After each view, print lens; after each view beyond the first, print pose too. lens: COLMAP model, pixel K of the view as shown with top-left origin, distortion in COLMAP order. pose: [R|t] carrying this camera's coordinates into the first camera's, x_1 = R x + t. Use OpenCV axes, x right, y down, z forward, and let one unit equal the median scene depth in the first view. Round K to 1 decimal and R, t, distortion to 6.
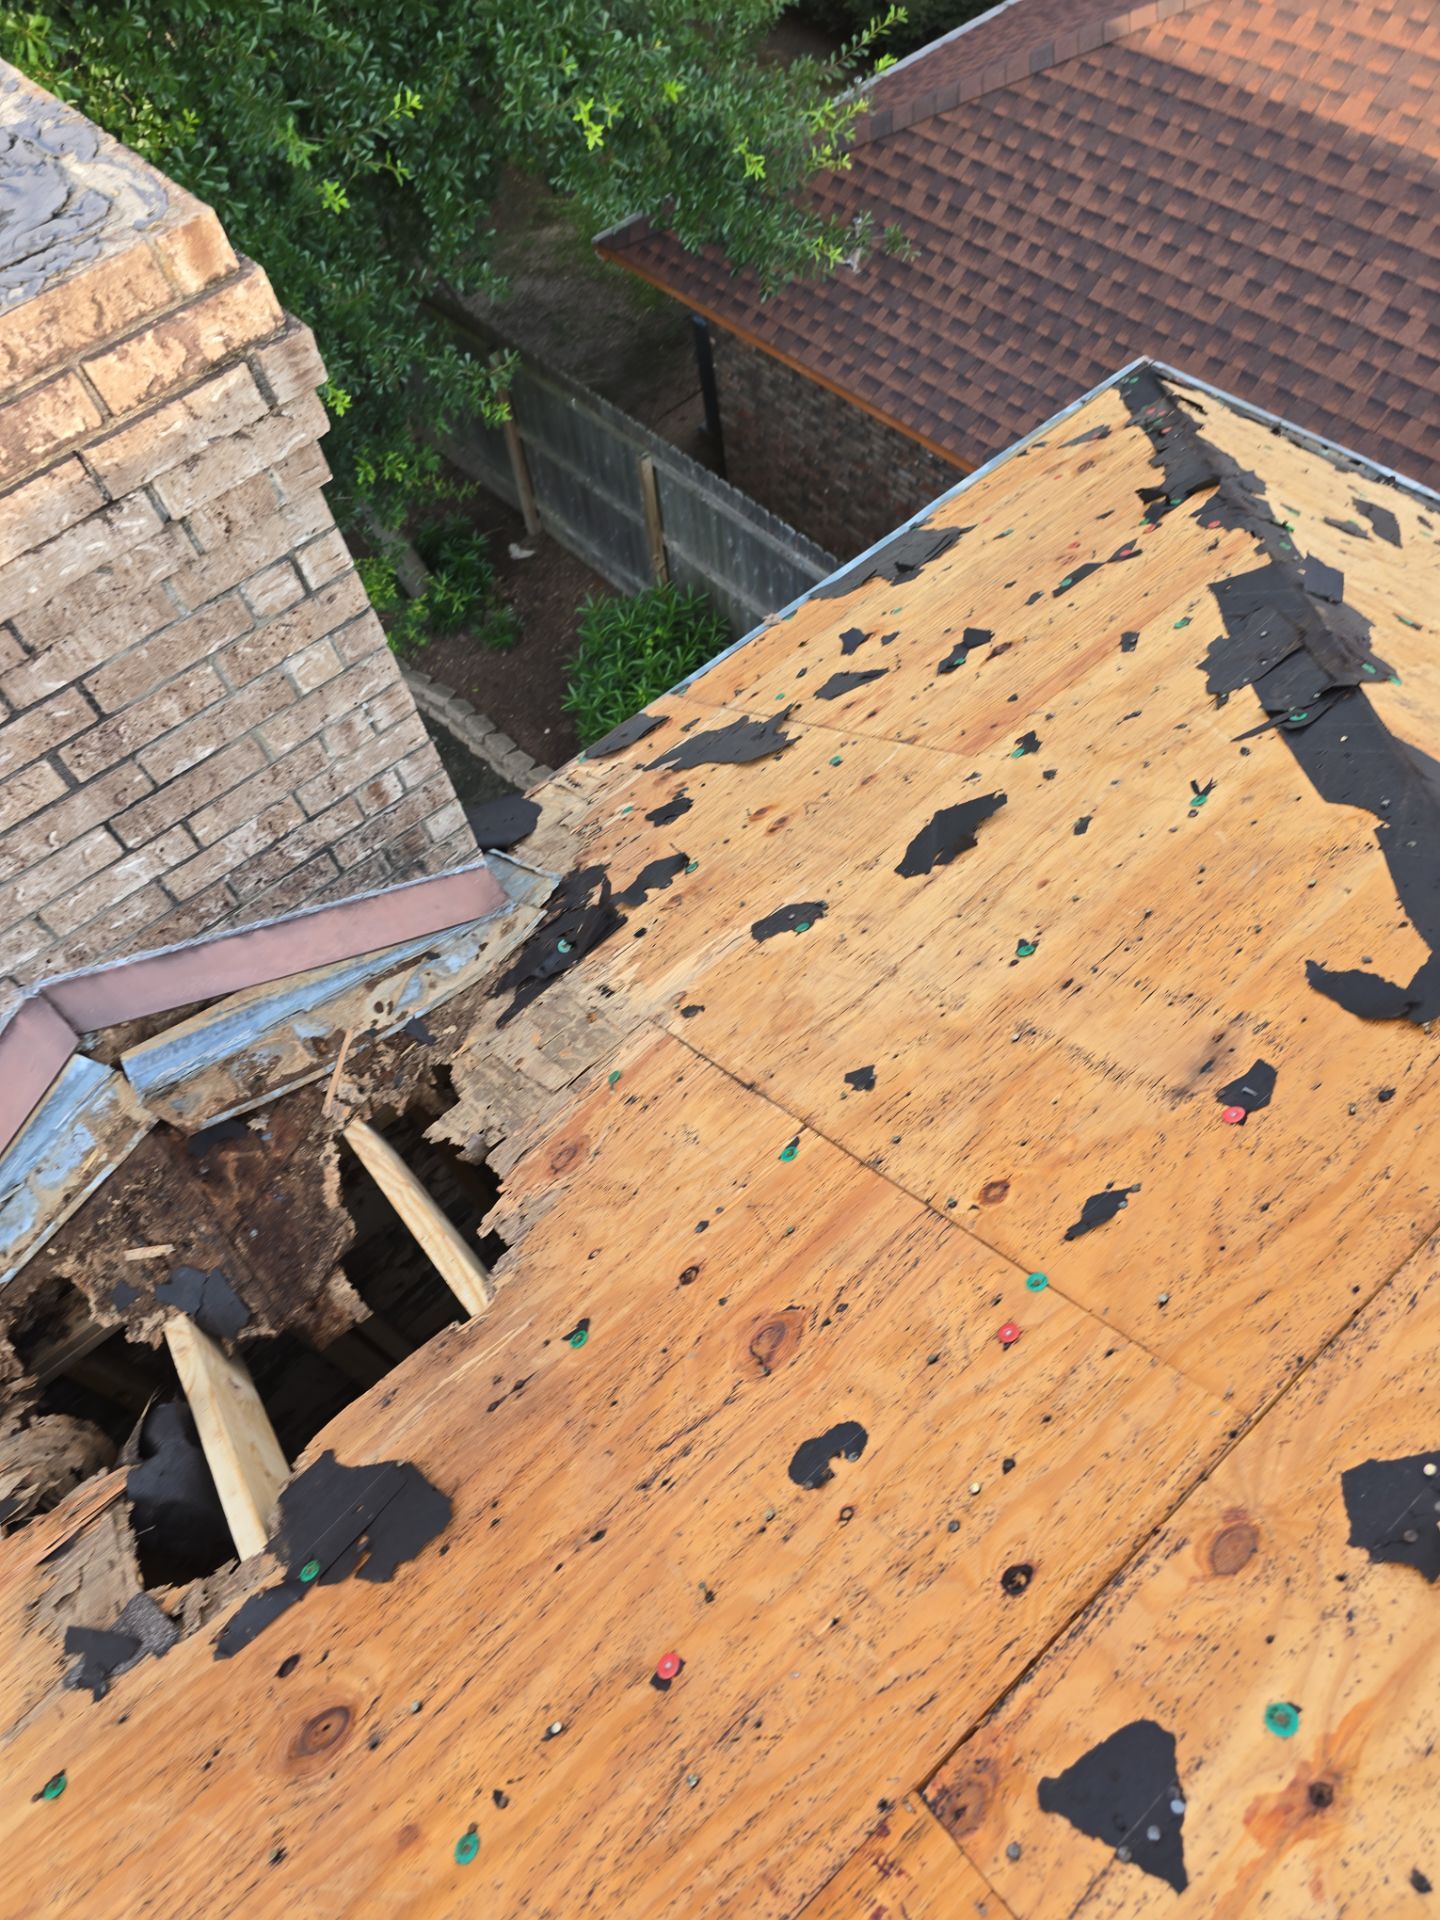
lens RADIAL K [[1276.8, 0, 716.5], [0, 1276.8, 957.9], [0, 0, 1]] dist [0.068041, -0.080382]
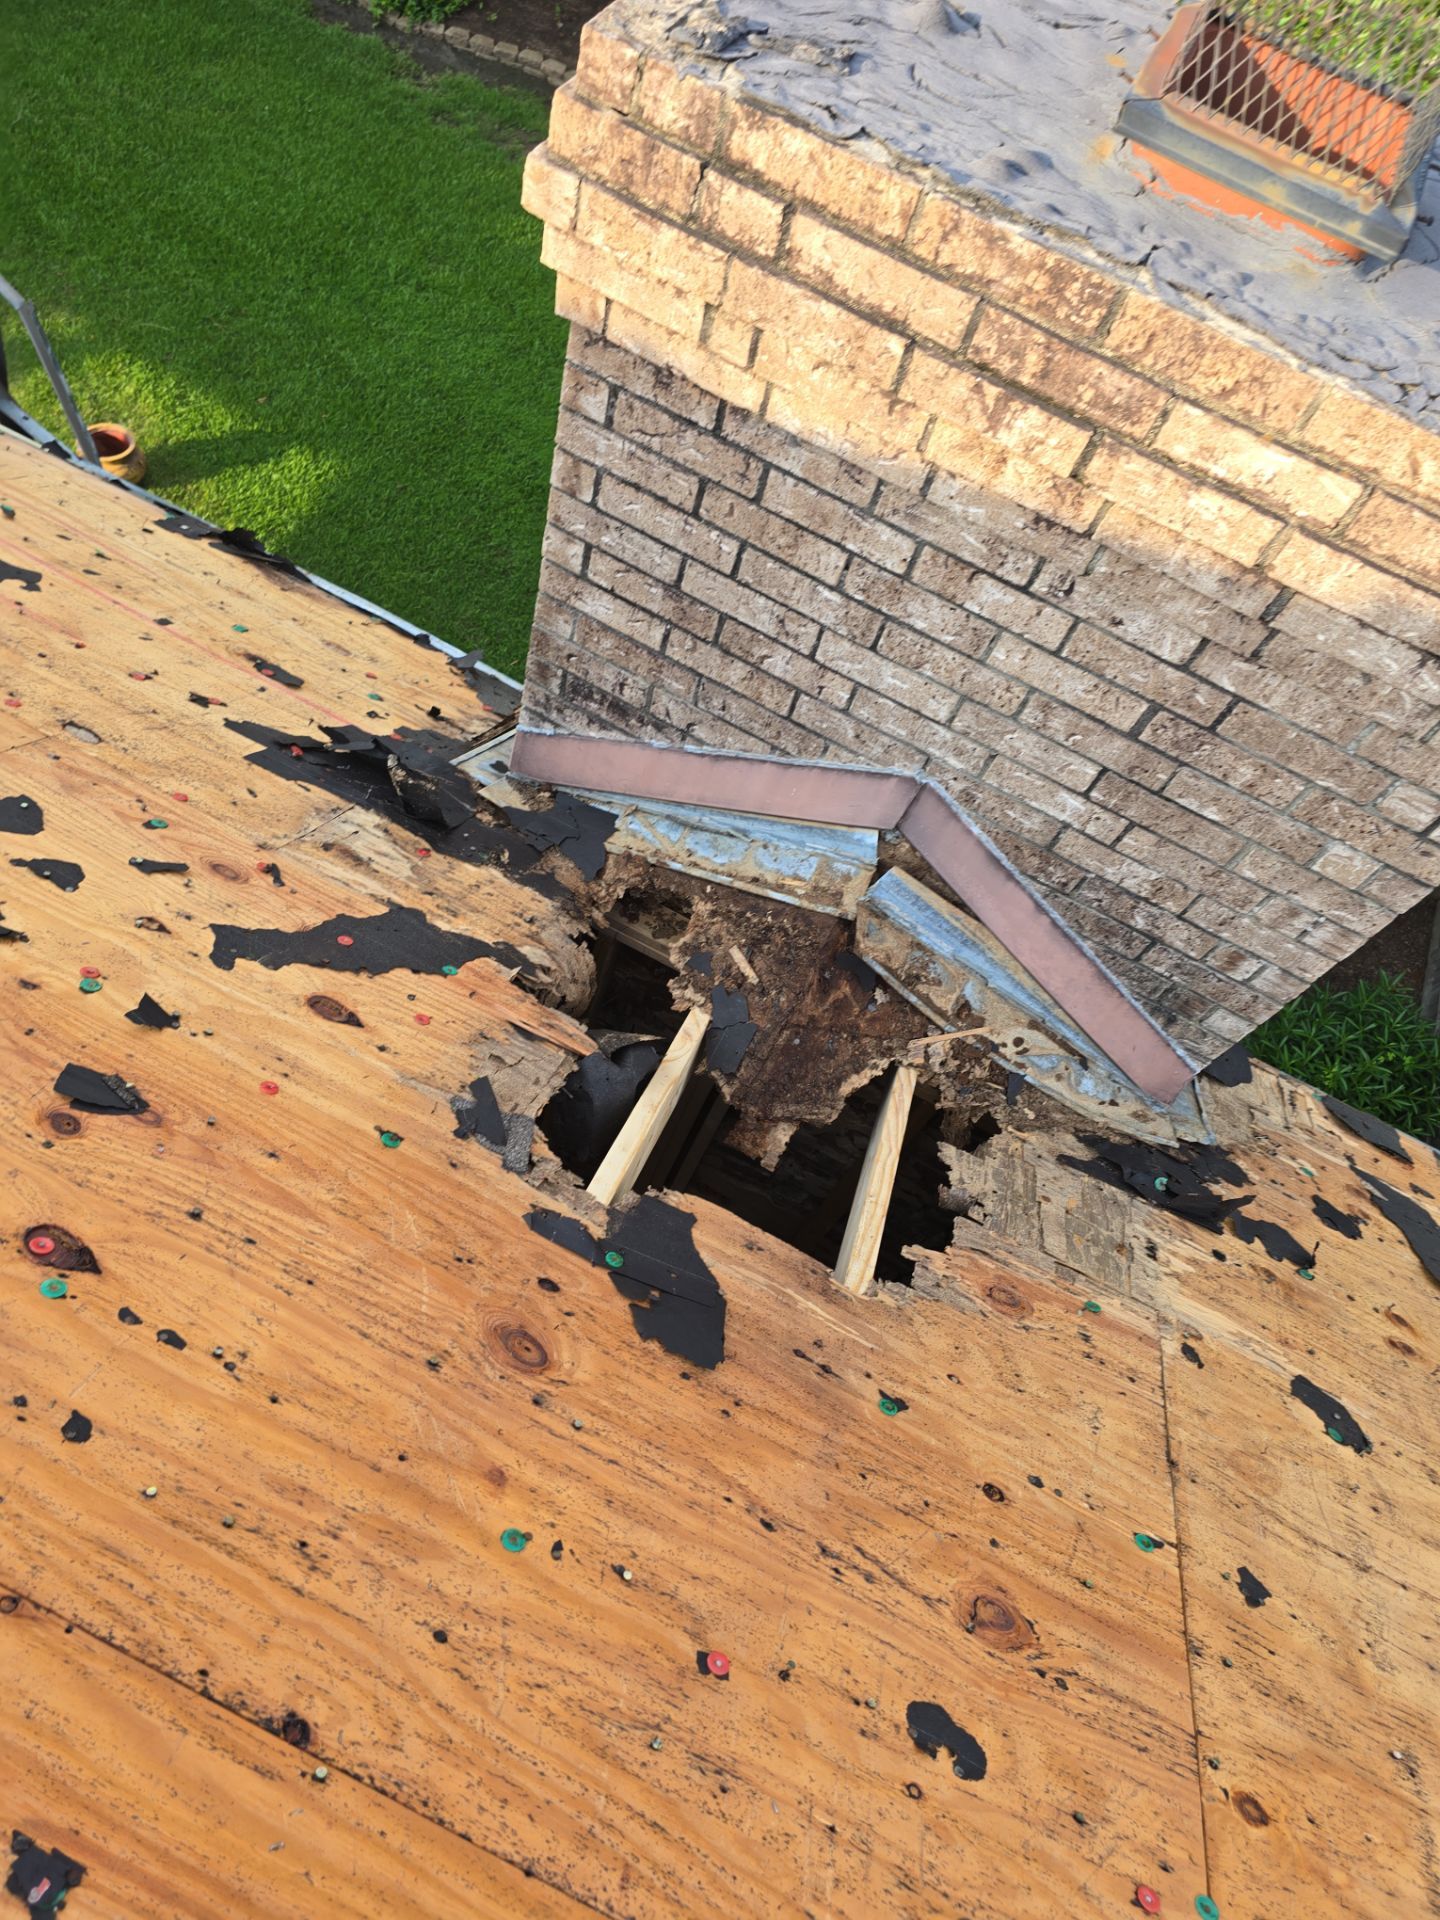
lens RADIAL K [[1276.8, 0, 716.5], [0, 1276.8, 957.9], [0, 0, 1]] dist [0.068041, -0.080382]
pose [[0.384539, 0.877413, -0.286836, -0.141482], [-0.888649, 0.435967, 0.142251, 0.092114], [0.249864, 0.200196, 0.947359, -0.057946]]
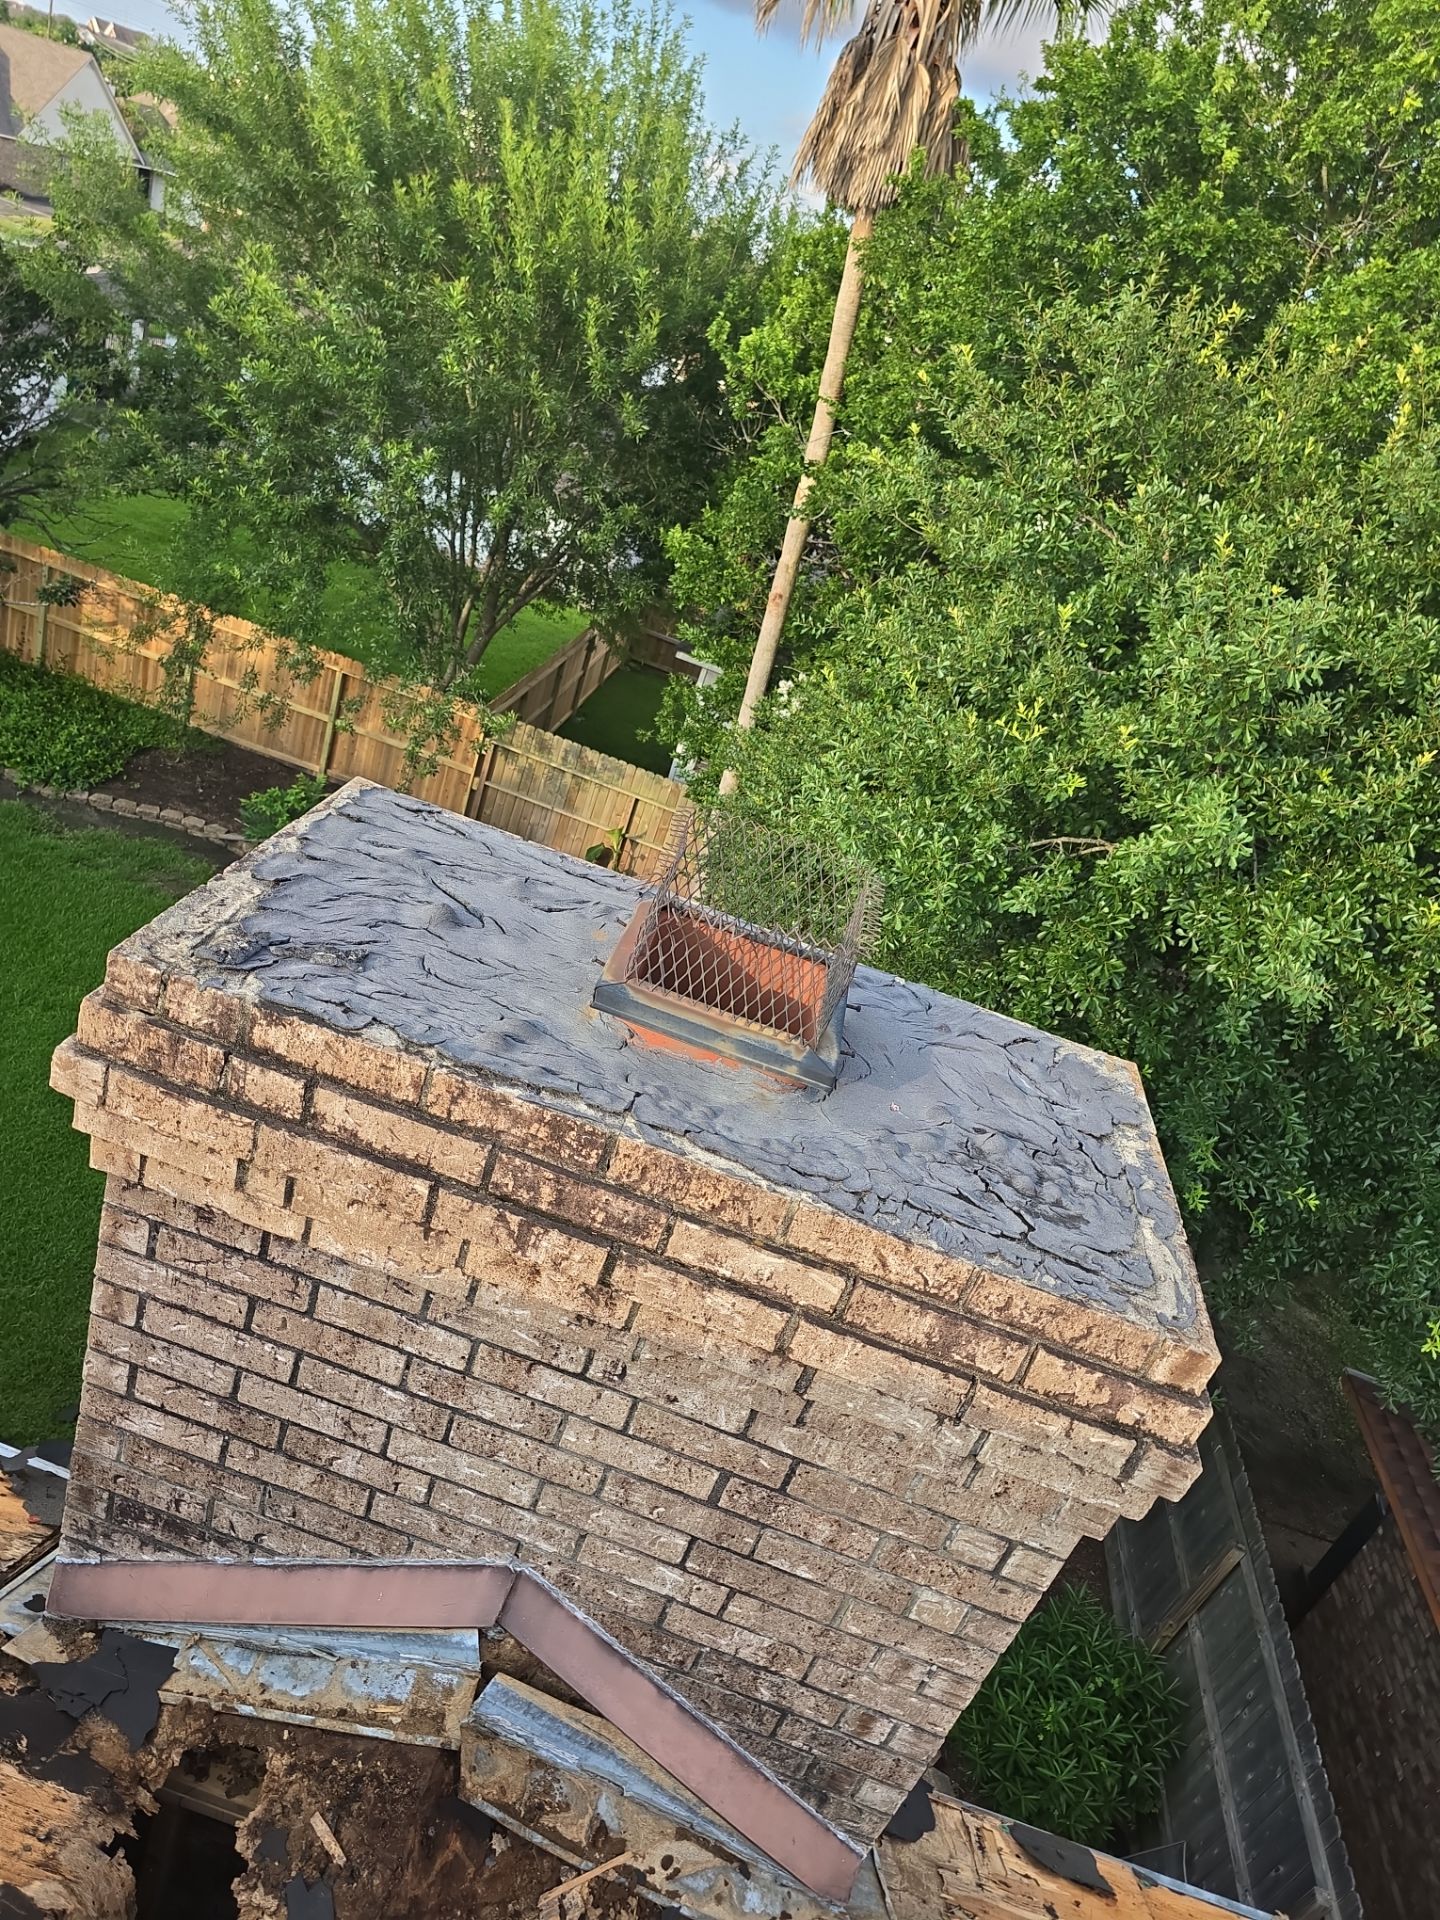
lens RADIAL K [[1272.3, 0, 718.0], [0, 1272.3, 958.9], [0, 0, 1]] dist [0.051384, -0.045113]
pose [[0.576165, 0.623899, -0.528000, -0.189336], [-0.814239, 0.494302, -0.304435, -0.032173], [0.071055, 0.605323, 0.792802, -0.103174]]
